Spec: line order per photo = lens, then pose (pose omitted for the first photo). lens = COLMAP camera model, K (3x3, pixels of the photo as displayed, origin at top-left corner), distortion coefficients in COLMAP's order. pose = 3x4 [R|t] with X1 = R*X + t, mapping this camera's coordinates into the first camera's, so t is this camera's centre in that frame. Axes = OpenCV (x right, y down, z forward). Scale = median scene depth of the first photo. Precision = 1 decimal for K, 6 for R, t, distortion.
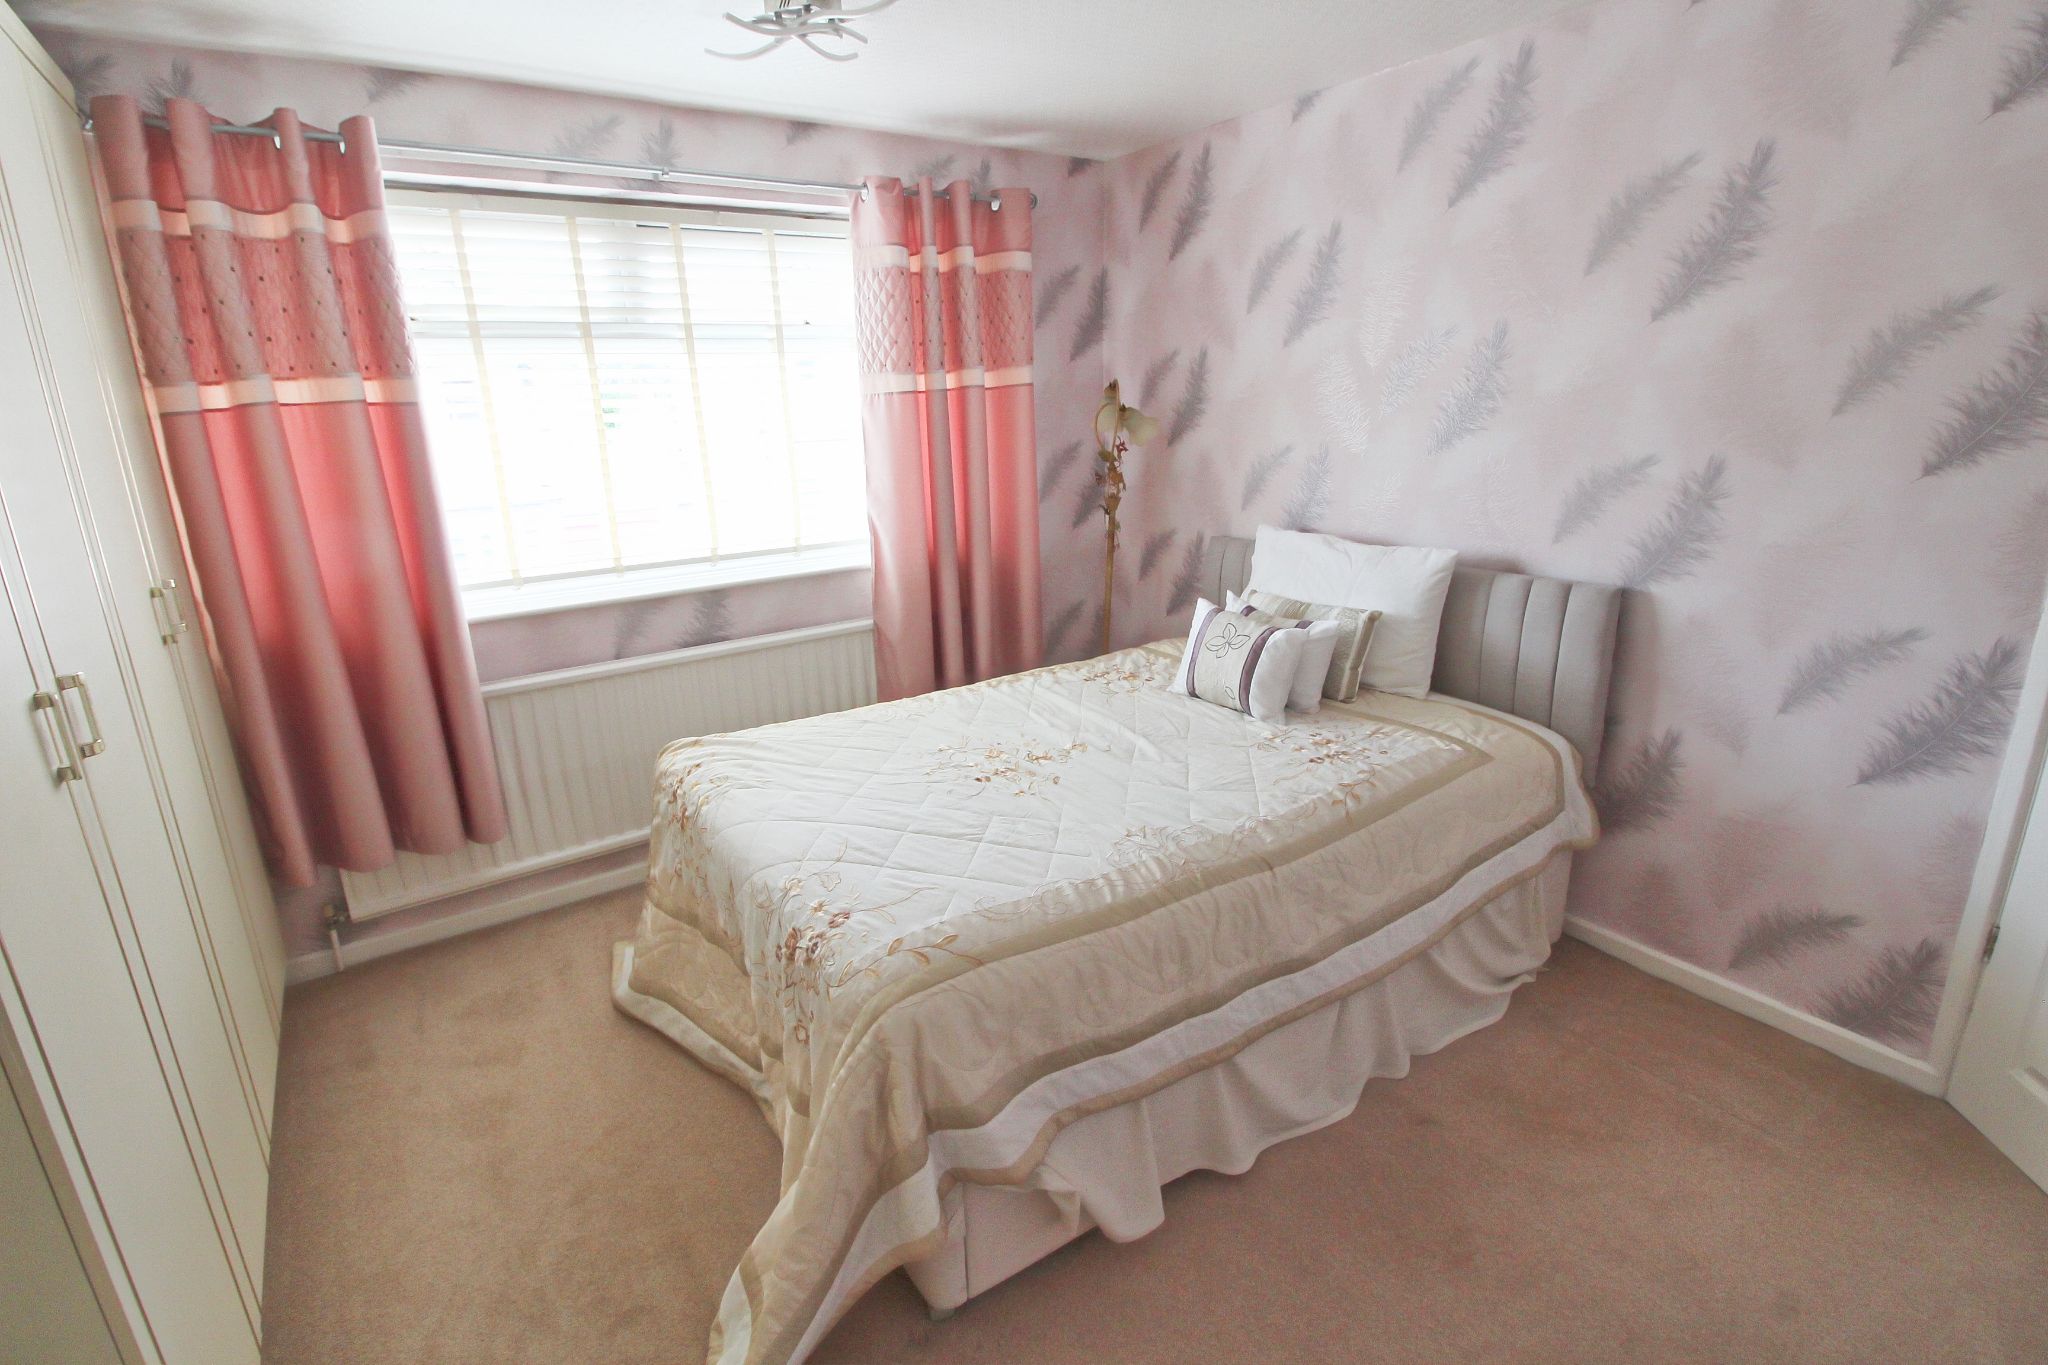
lens RADIAL K [[936.5, 0, 1036.0], [0, 936.5, 658.8], [0, 0, 1]] dist [-0.001246, -0.011672]
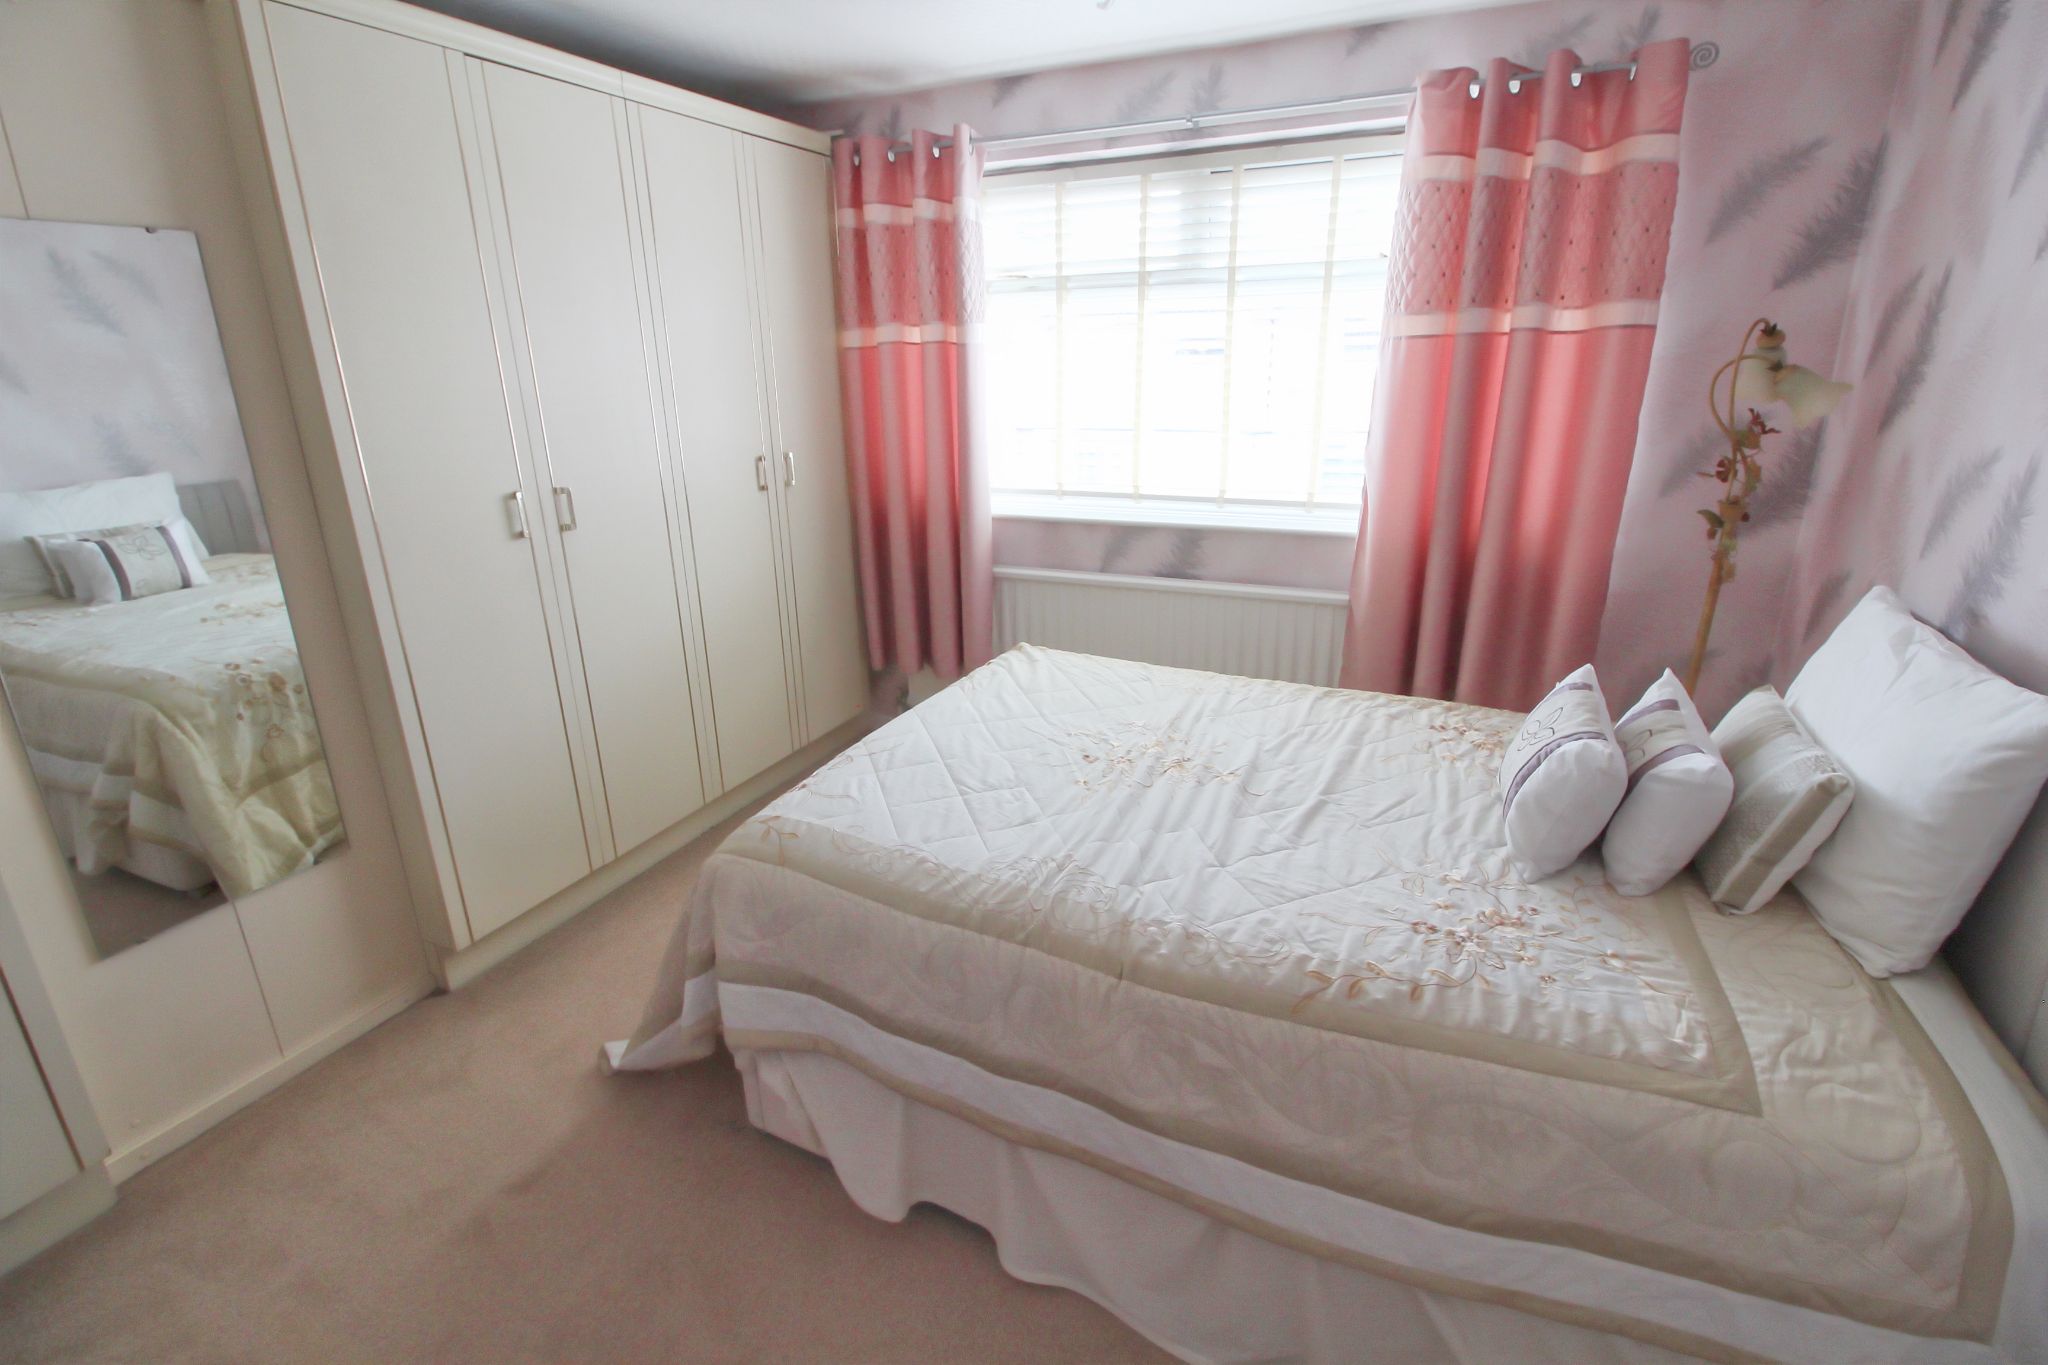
lens RADIAL K [[936.5, 0, 1036.0], [0, 936.5, 658.8], [0, 0, 1]] dist [-0.001246, -0.011672]
pose [[0.521417, 0.283293, -0.804904, 0.516486], [-0.230784, 0.954945, 0.186599, -0.104753], [0.821501, 0.088463, 0.563304, 0.330356]]
